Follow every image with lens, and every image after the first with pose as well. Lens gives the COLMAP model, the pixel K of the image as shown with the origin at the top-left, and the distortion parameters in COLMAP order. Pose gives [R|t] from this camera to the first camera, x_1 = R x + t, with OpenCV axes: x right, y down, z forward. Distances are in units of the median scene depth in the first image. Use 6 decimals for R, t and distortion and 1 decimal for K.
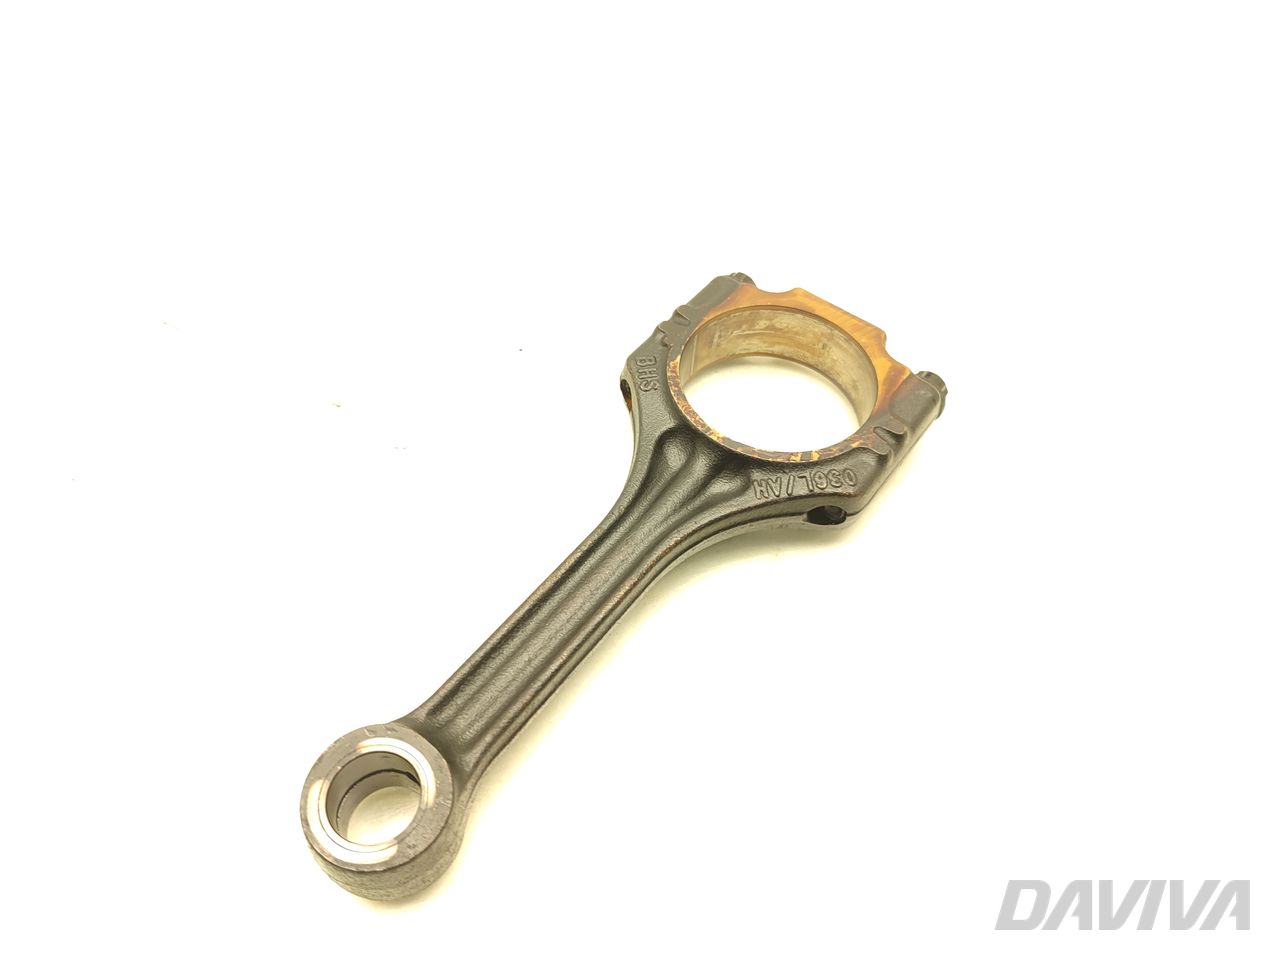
lens RADIAL K [[794.7, 0, 640.0], [0, 794.7, 480.0], [0, 0, 1]] dist [0.002285, -0.000246]
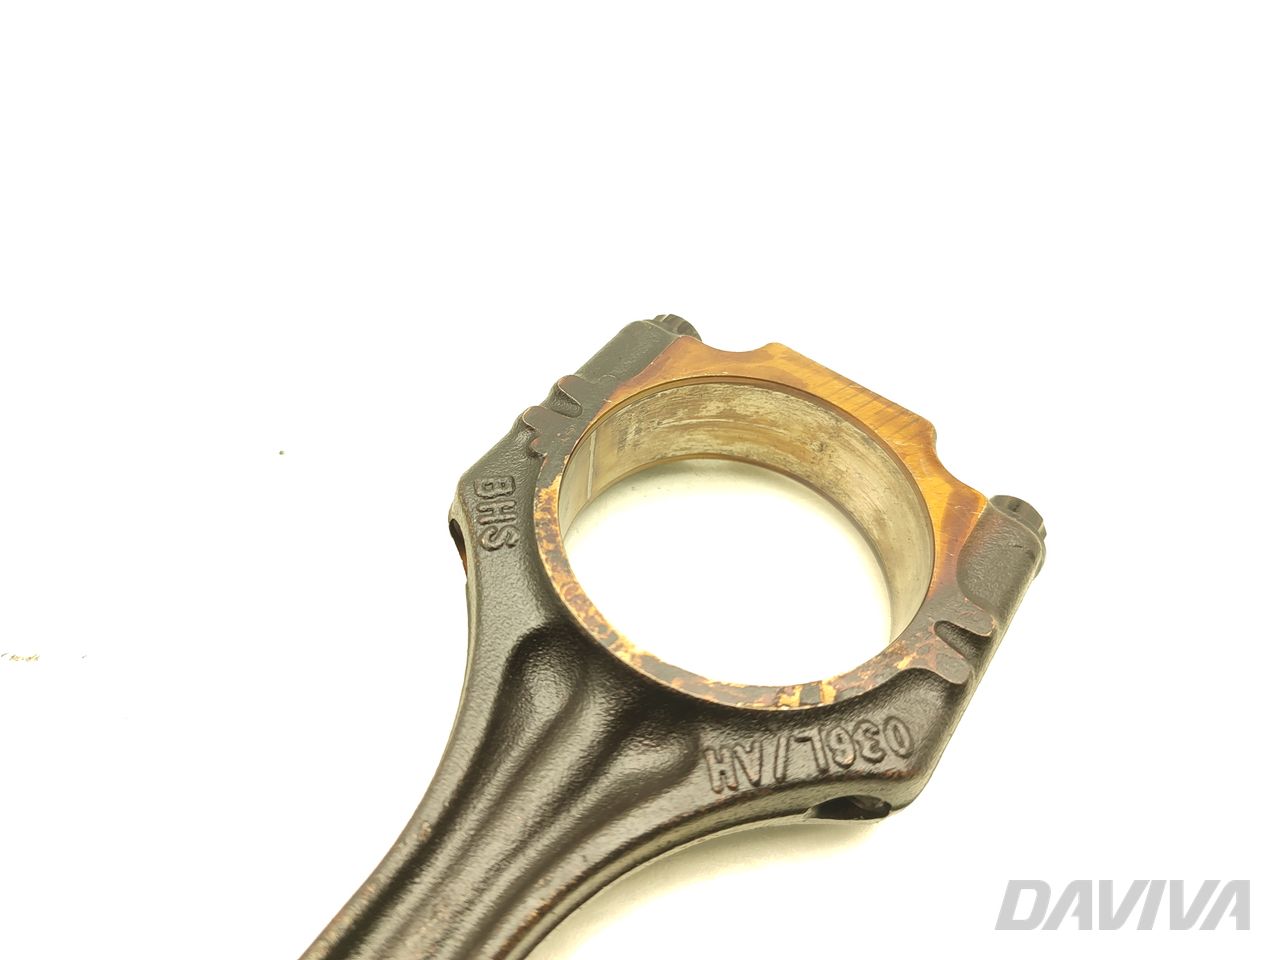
lens RADIAL K [[794.7, 0, 640.0], [0, 794.7, 480.0], [0, 0, 1]] dist [0.002285, -0.000246]
pose [[0.996816, -0.011629, 0.078877, 0.060726], [0.013510, 0.999636, -0.023360, -0.139668], [-0.078577, 0.024351, 0.996611, 0.469862]]
